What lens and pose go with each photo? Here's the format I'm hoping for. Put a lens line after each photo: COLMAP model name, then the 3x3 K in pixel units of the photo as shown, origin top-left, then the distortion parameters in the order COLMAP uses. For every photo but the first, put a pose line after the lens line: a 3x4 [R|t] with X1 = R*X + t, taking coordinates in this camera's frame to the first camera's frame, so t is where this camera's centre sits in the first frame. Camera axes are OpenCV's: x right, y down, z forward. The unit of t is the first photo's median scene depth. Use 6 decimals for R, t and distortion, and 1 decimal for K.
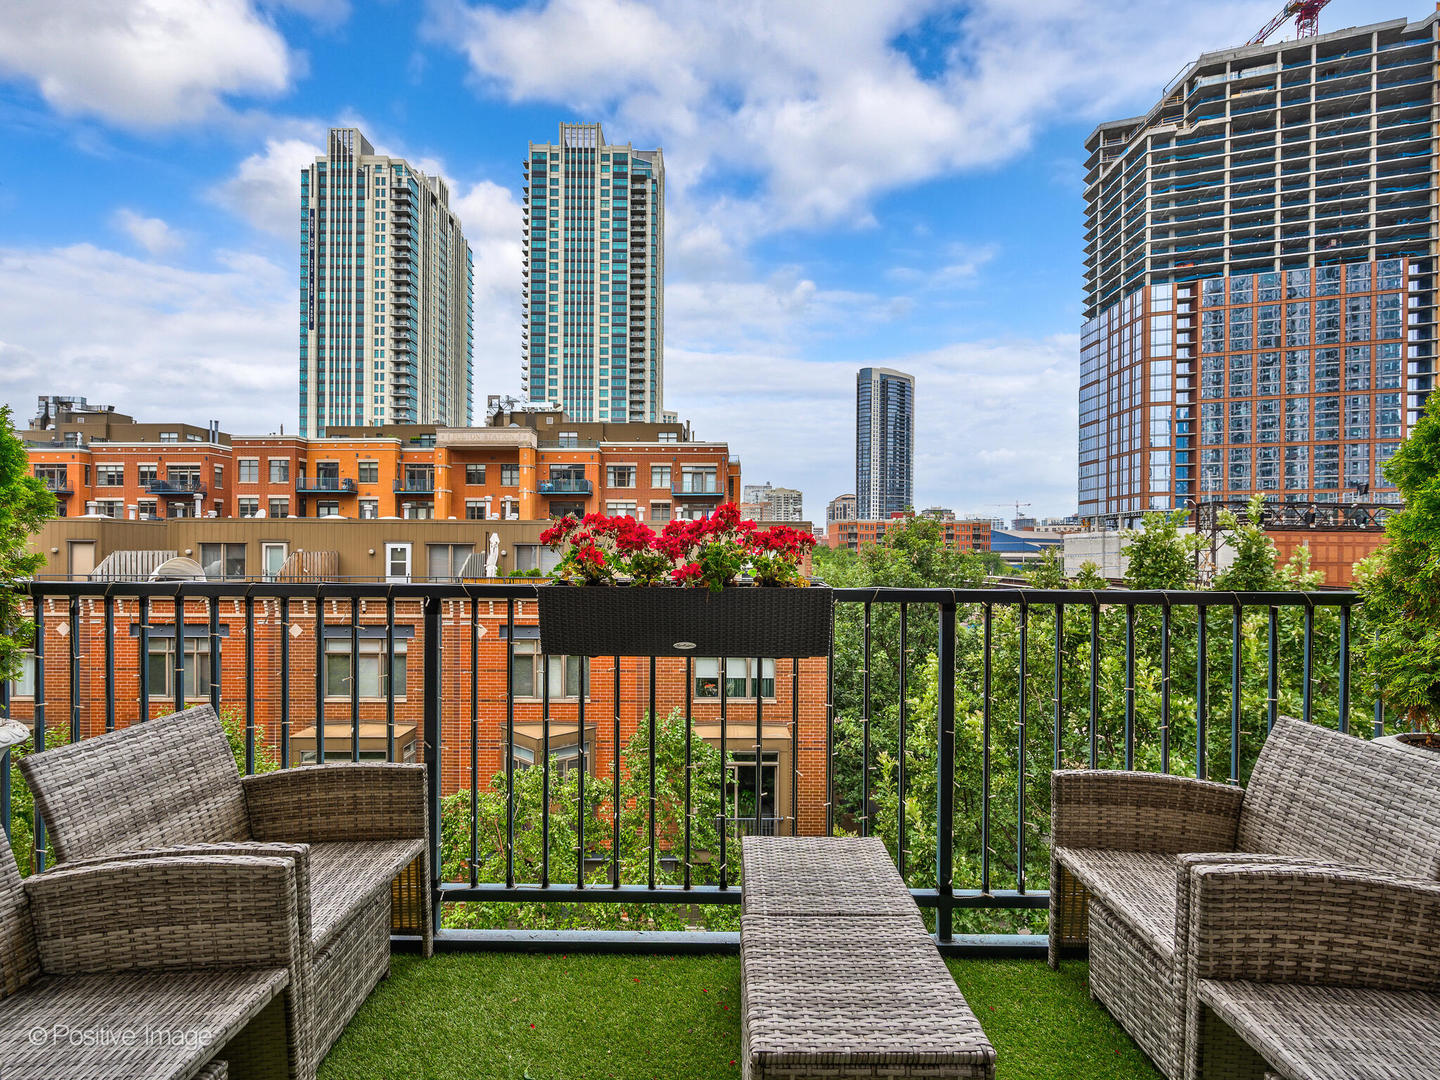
lens RADIAL K [[636.2, 0, 723.0], [0, 636.2, 557.9], [0, 0, 1]] dist [0.000869, -0.000855]
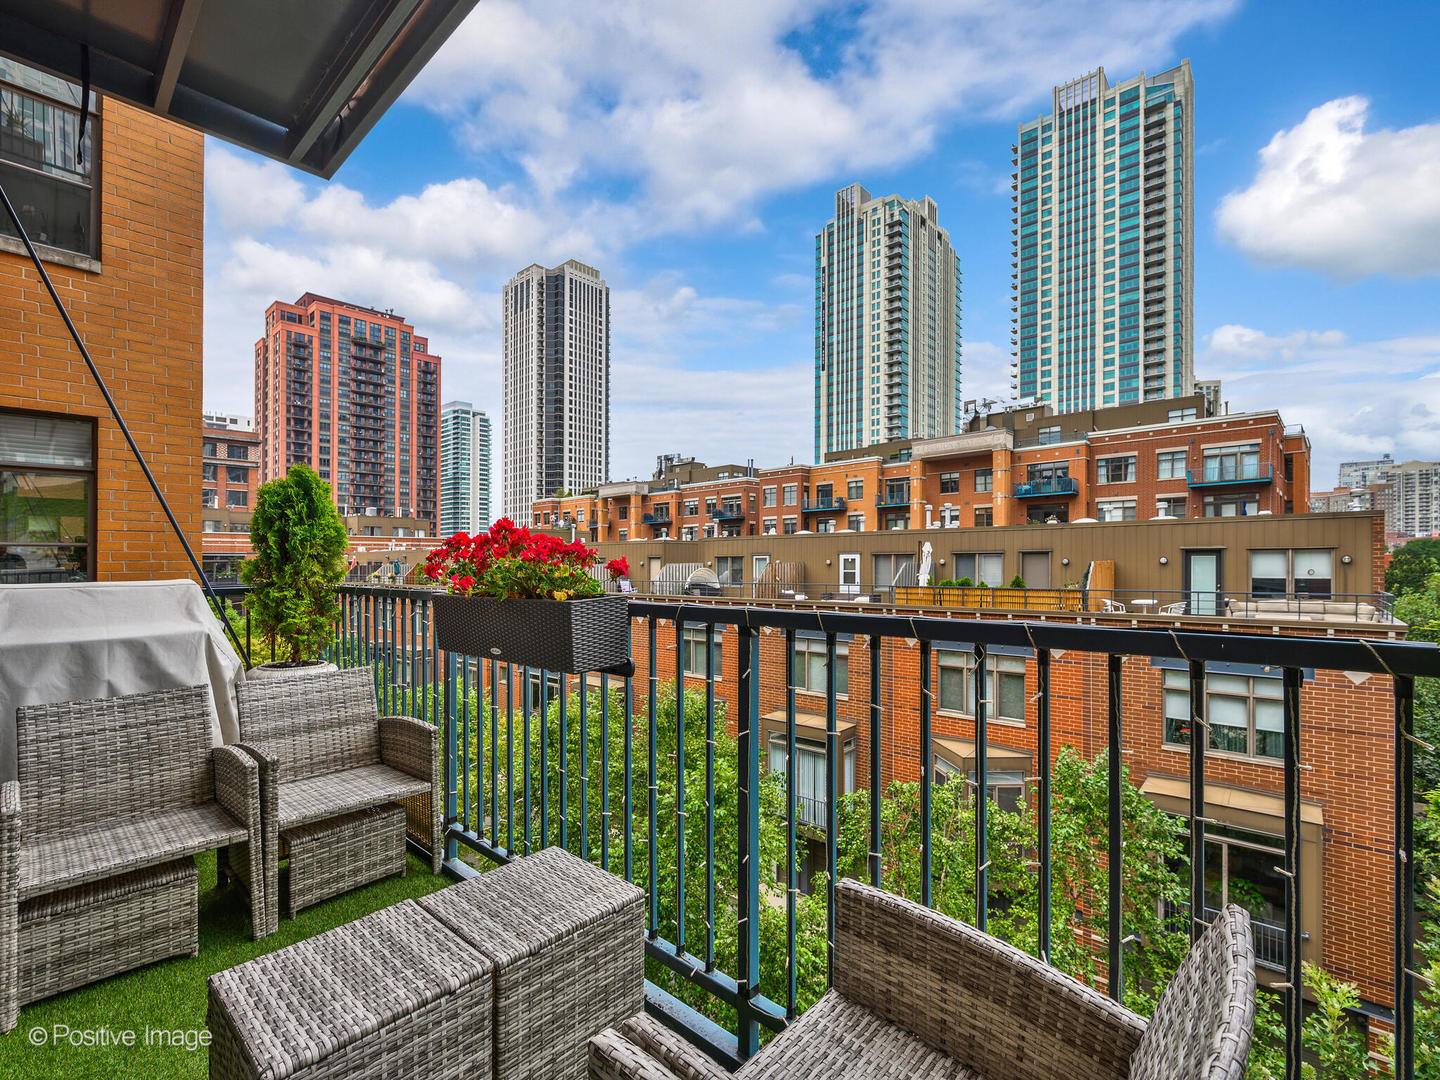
lens RADIAL K [[650.7, 0, 737.7], [0, 650.7, 561.5], [0, 0, 1]] dist [0.000098, -0.001306]
pose [[0.751998, -0.011529, -0.659065, 0.029387], [0.006474, 0.999928, -0.010105, -0.000129], [0.659134, 0.003332, 0.752018, 0.012761]]
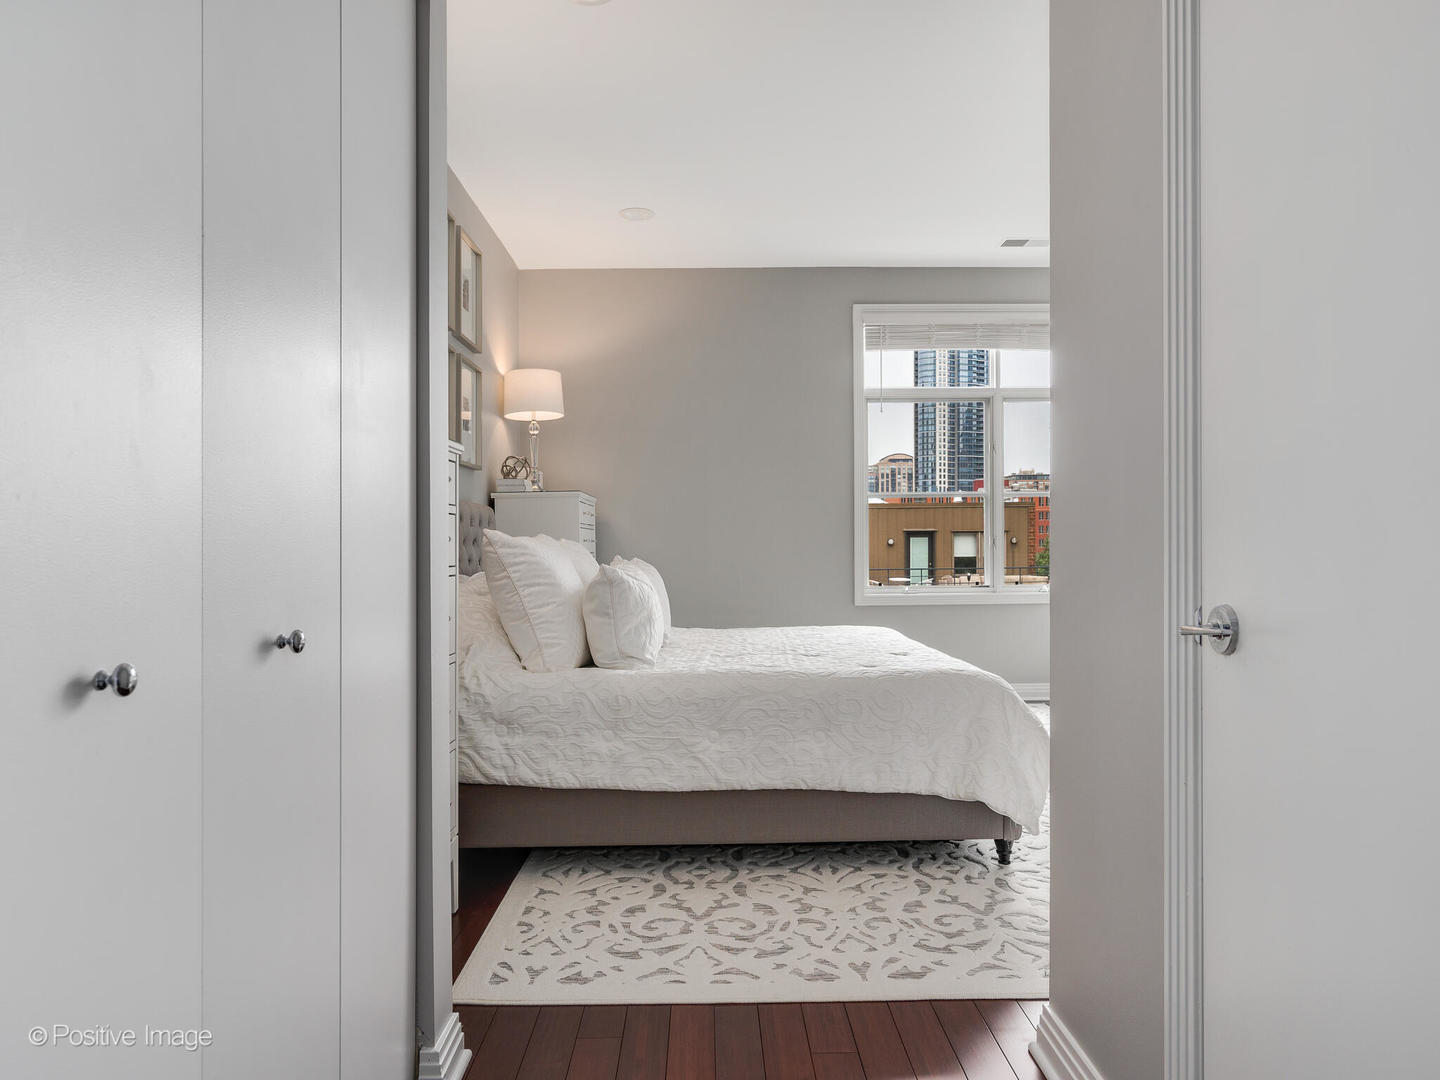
lens RADIAL K [[969.7, 0, 717.5], [0, 969.7, 541.5], [0, 0, 1]] dist [0.006299, 0.000748]
pose [[0.999809, -0.008061, 0.017786, -0.255921], [0.008237, 0.999917, -0.009863, 0.005035], [-0.017705, 0.010008, 0.999793, -0.244952]]
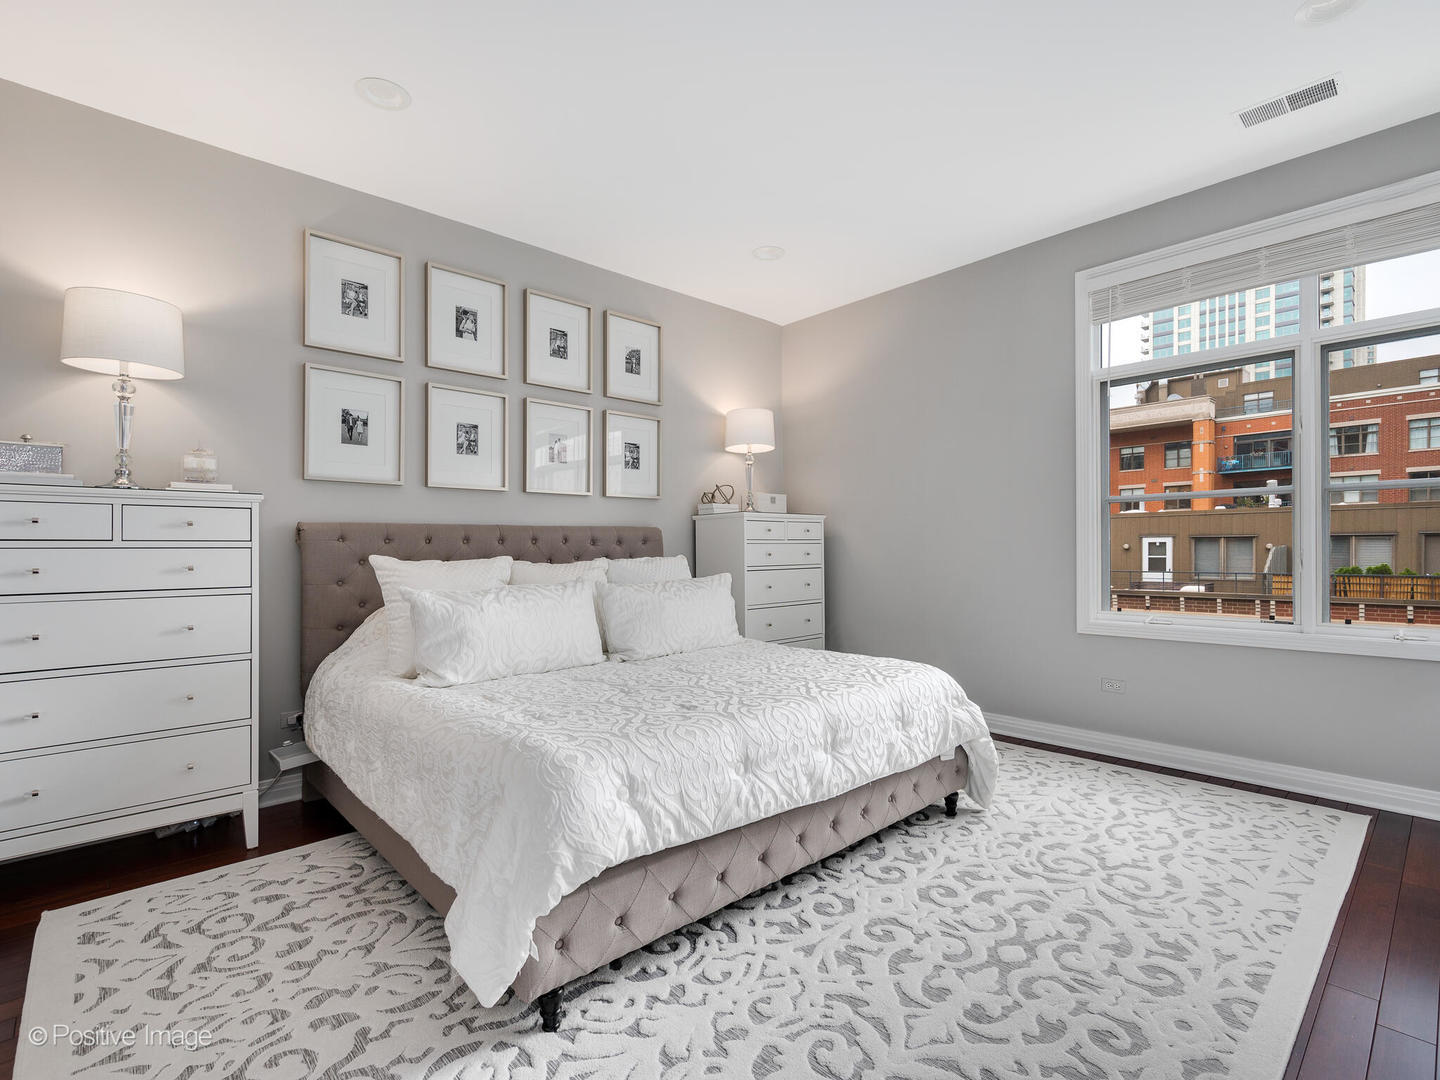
lens RADIAL K [[683.4, 0, 723.7], [0, 683.4, 545.6], [0, 0, 1]] dist [-0.000292, -0.000154]
pose [[0.681749, -0.014798, -0.731436, -0.072635], [0.007464, 0.999884, -0.013272, -0.000630], [0.731548, 0.003588, 0.681781, -0.067930]]
